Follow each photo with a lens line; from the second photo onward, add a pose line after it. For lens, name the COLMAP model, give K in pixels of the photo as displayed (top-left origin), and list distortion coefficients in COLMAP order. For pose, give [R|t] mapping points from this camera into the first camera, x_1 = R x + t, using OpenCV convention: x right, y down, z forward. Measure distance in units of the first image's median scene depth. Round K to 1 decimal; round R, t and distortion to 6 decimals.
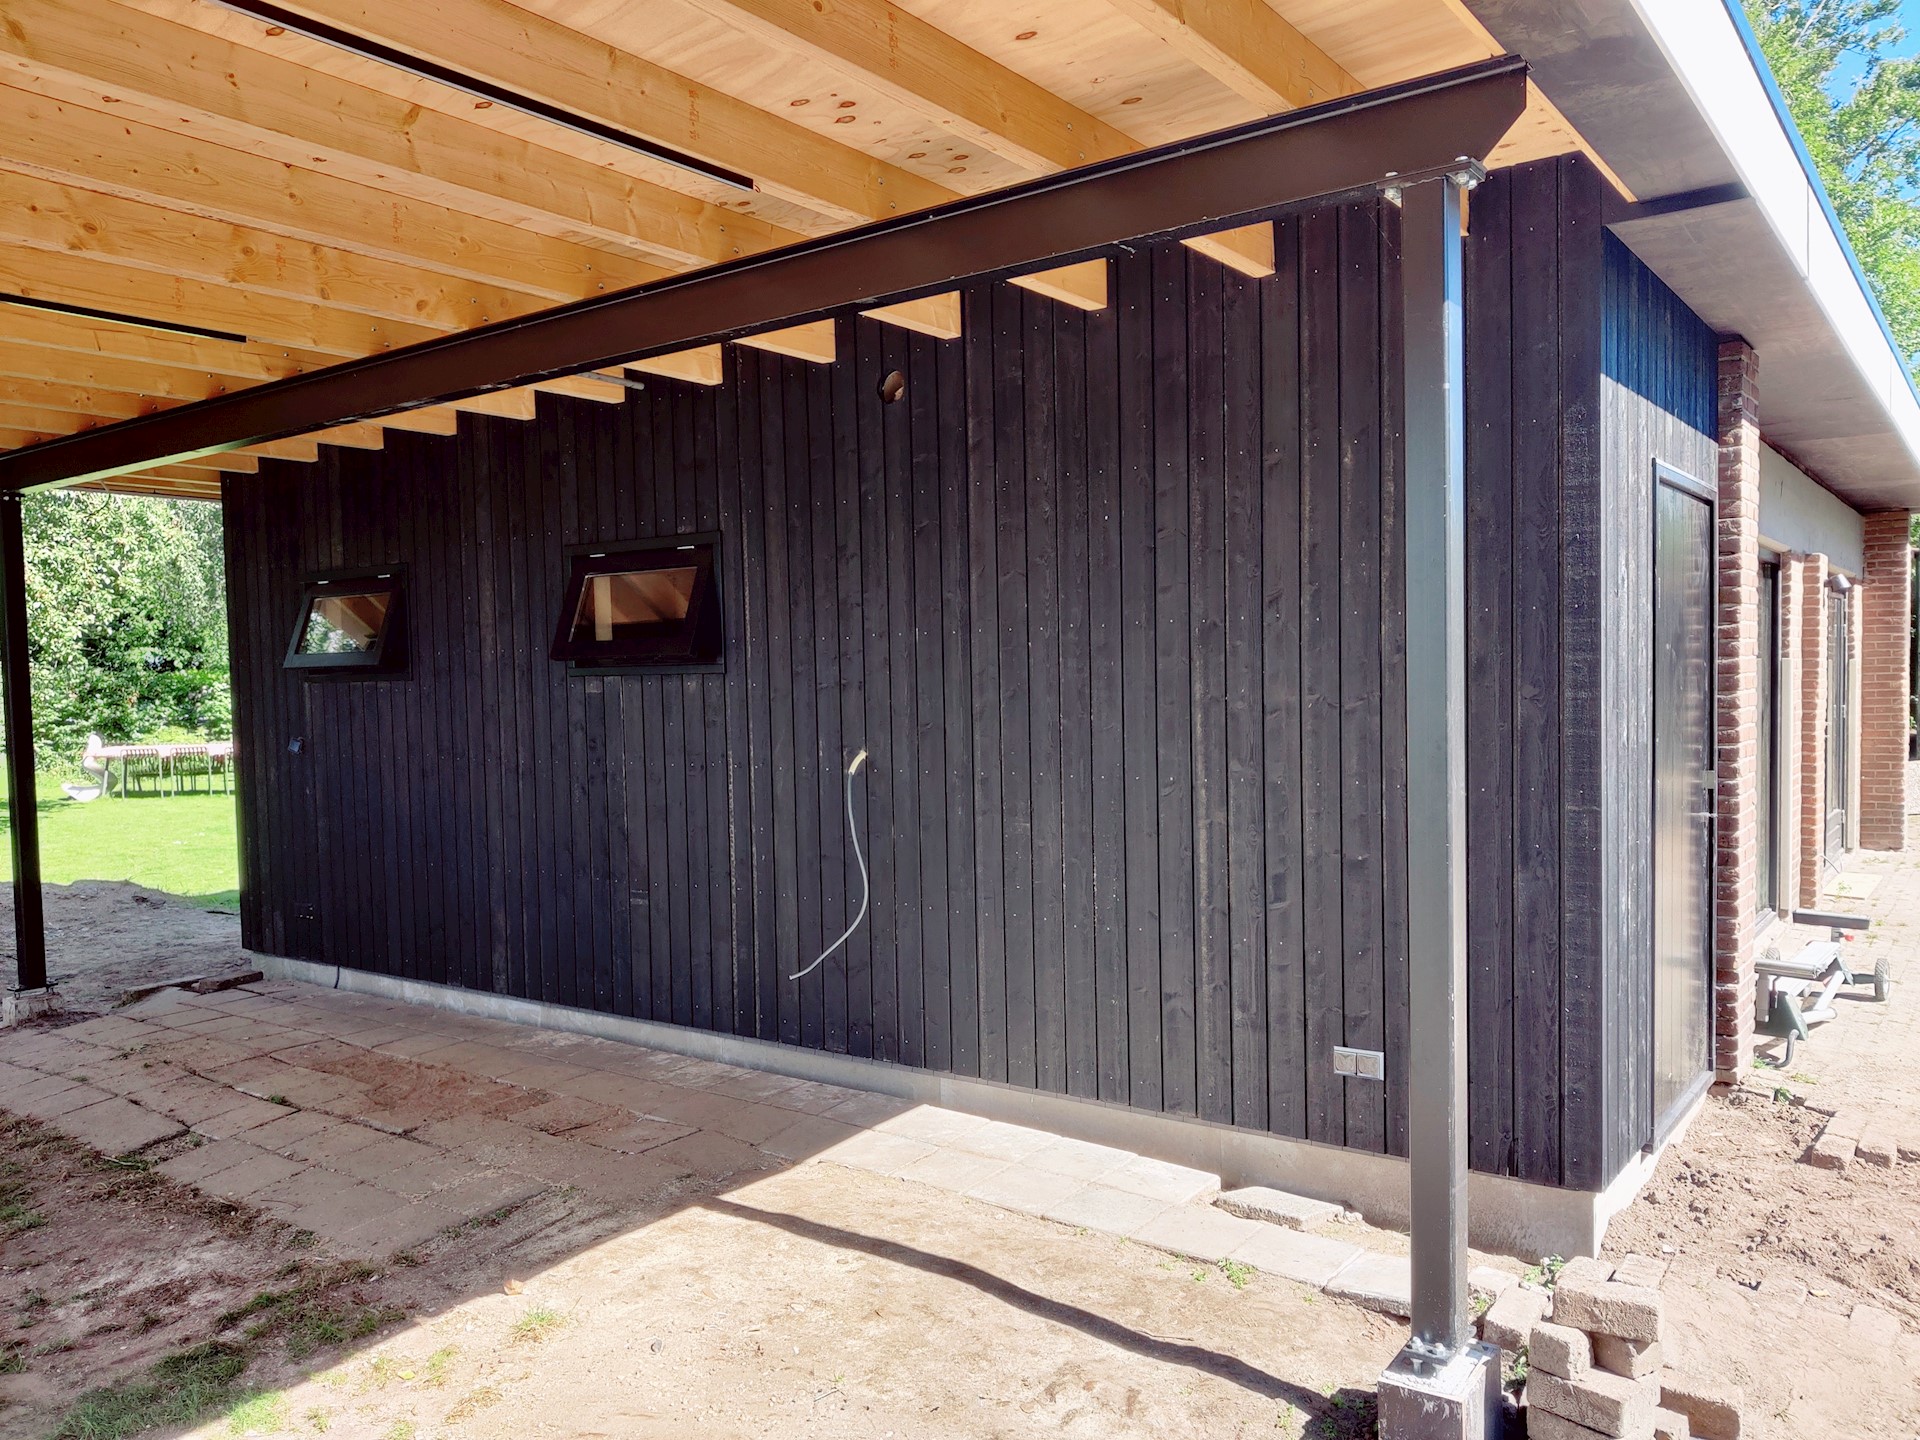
lens RADIAL K [[1468.1, 0, 990.1], [0, 1468.1, 720.3], [0, 0, 1]] dist [0.010543, 0.004276]
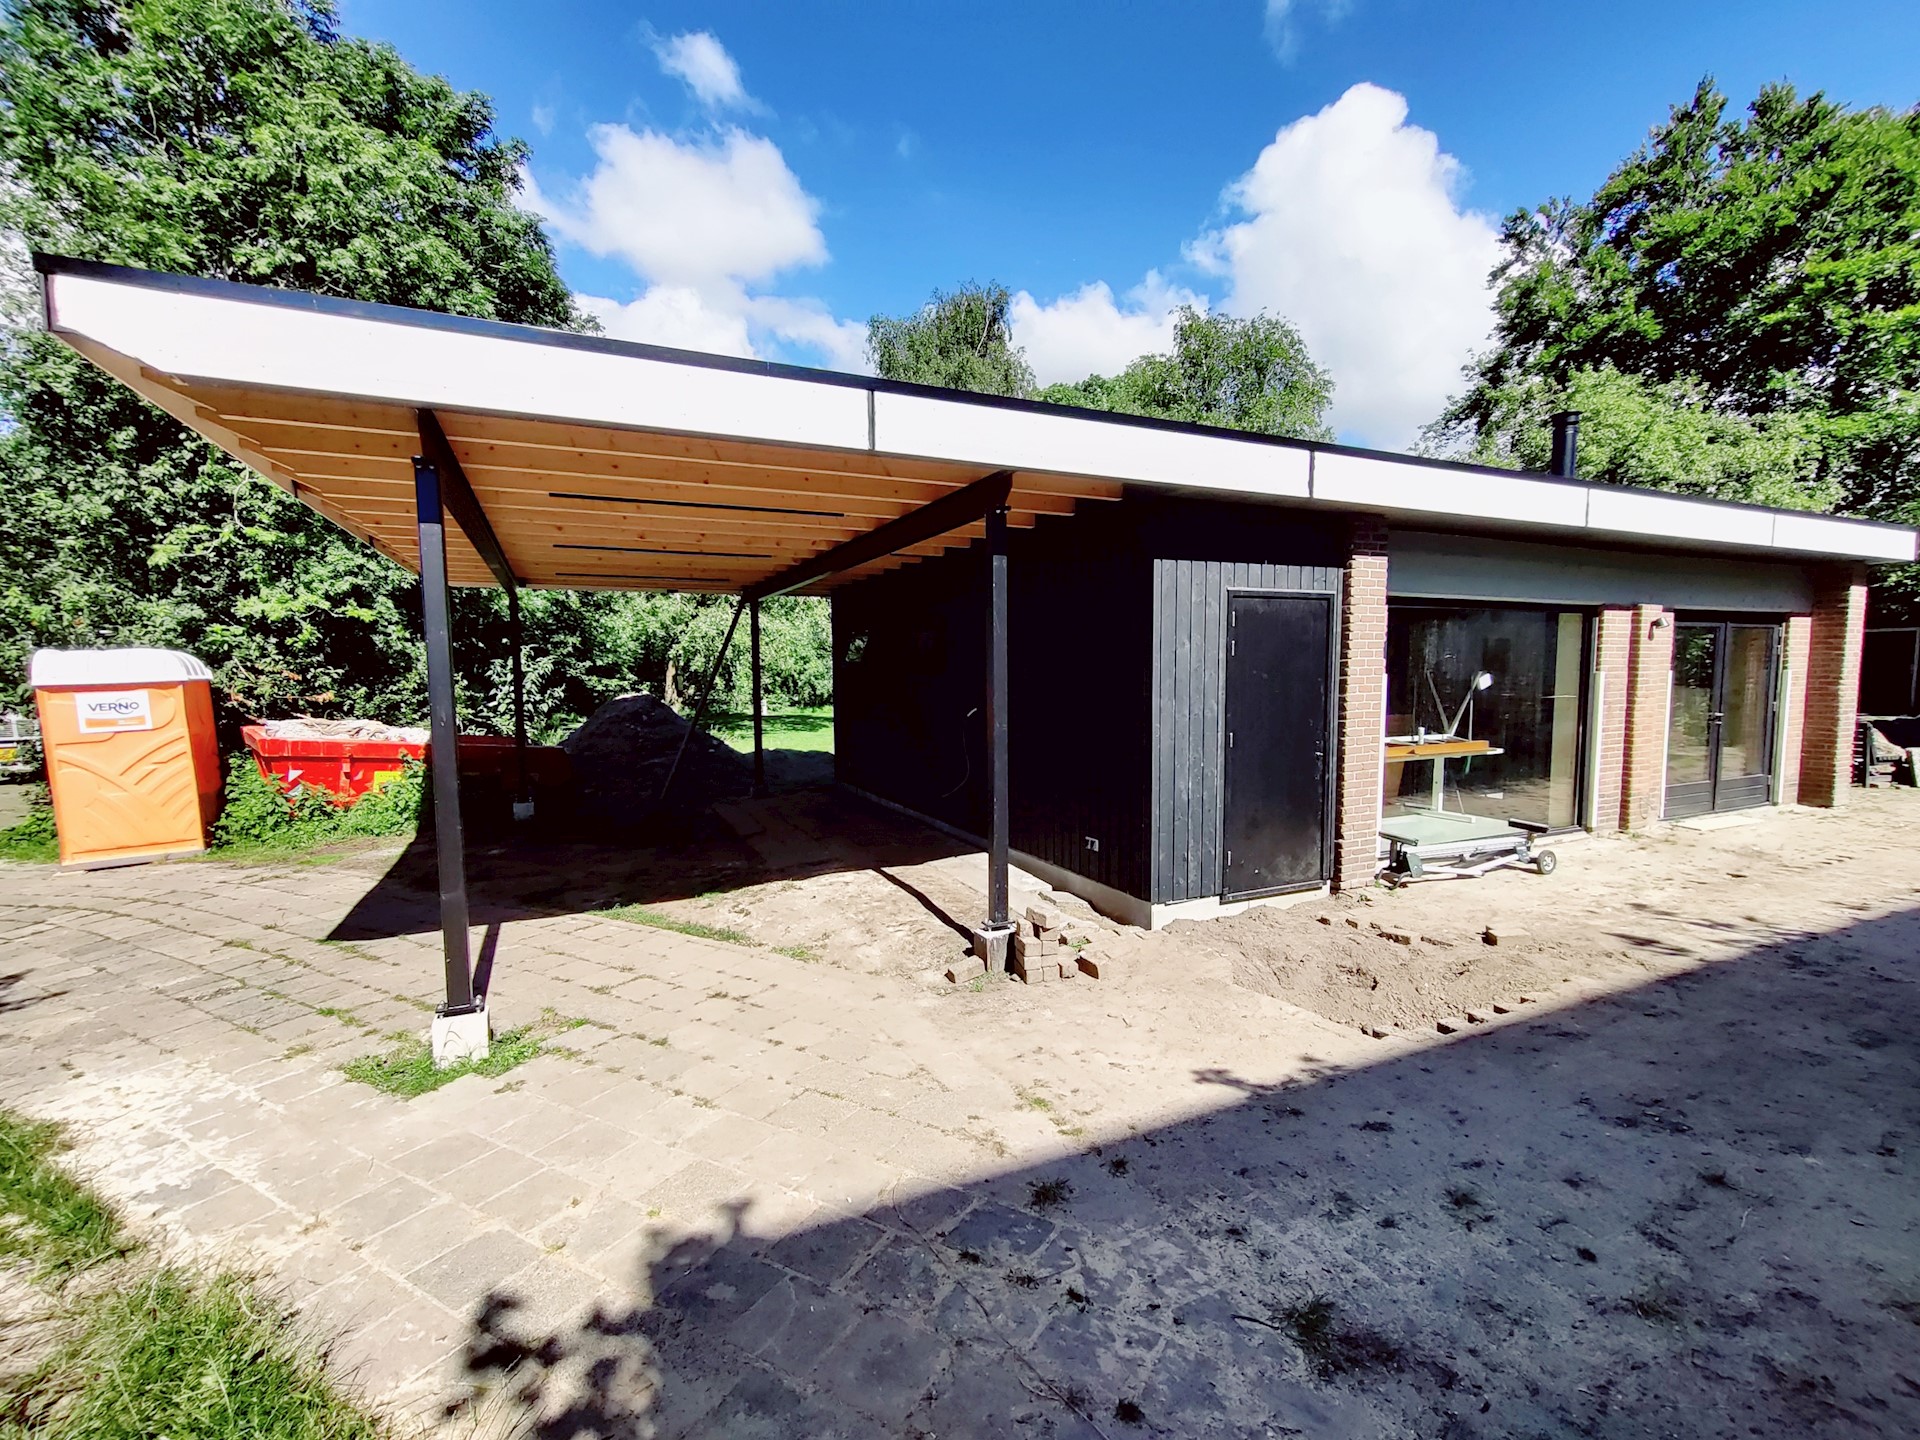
lens RADIAL K [[848.9, 0, 963.5], [0, 848.9, 771.0], [0, 0, 1]] dist [0.010446, -0.000576]
pose [[0.879190, 0.072647, -0.470901, 0.743867], [-0.025419, 0.994052, 0.105897, -0.038020], [0.475794, -0.081134, 0.875807, -0.350069]]
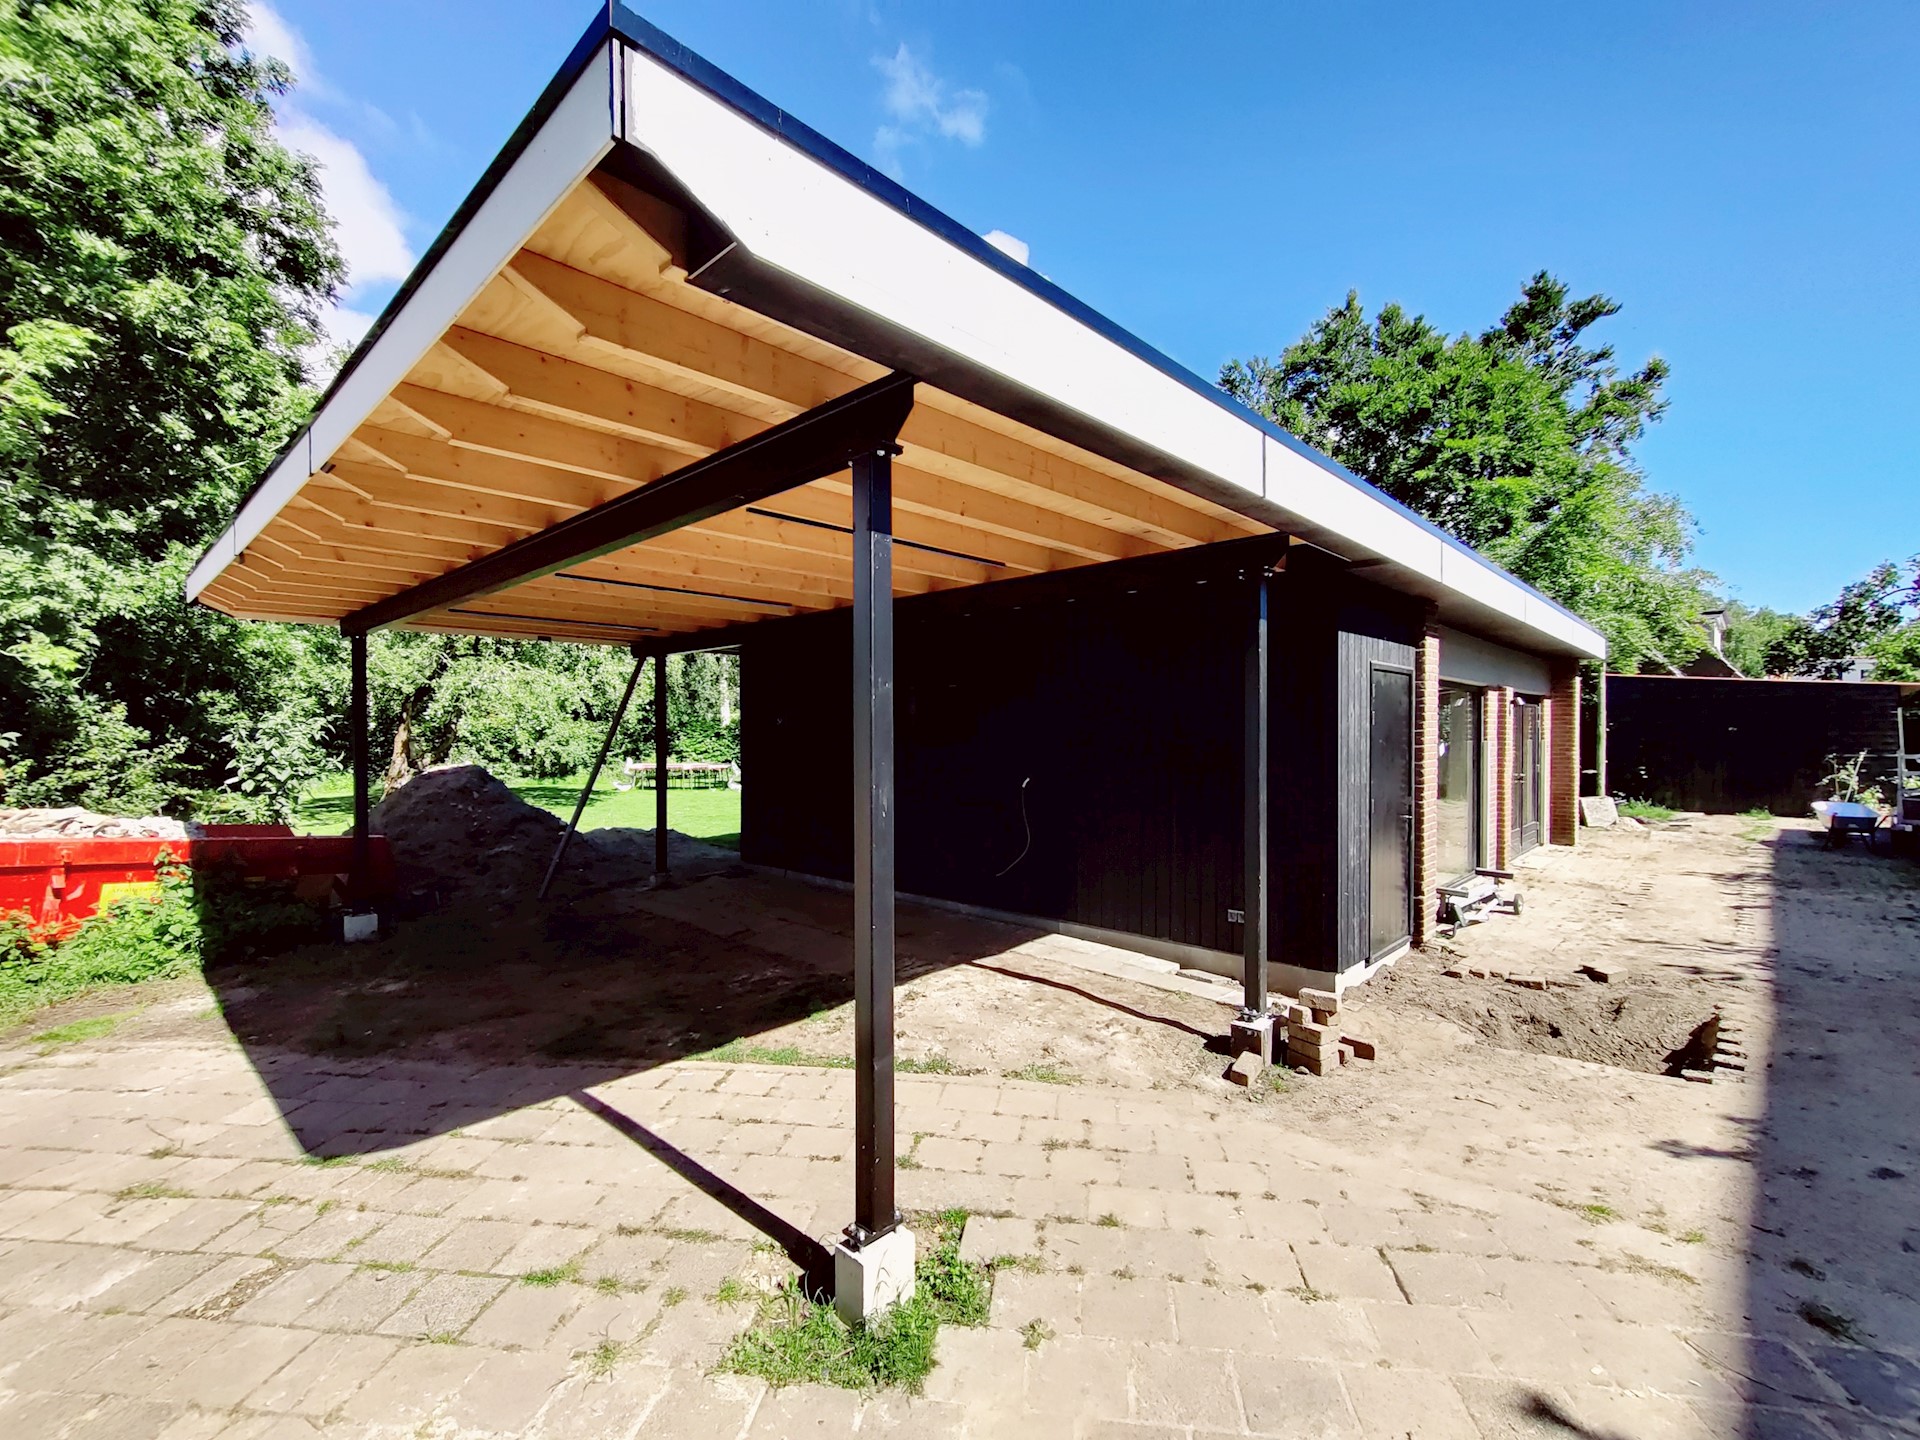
lens RADIAL K [[848.9, 0, 963.5], [0, 848.9, 771.0], [0, 0, 1]] dist [0.010446, -0.000576]
pose [[0.991957, 0.025353, -0.124013, -0.029992], [-0.023124, 0.999545, 0.019380, -0.023833], [0.124448, -0.016356, 0.992091, -0.434500]]
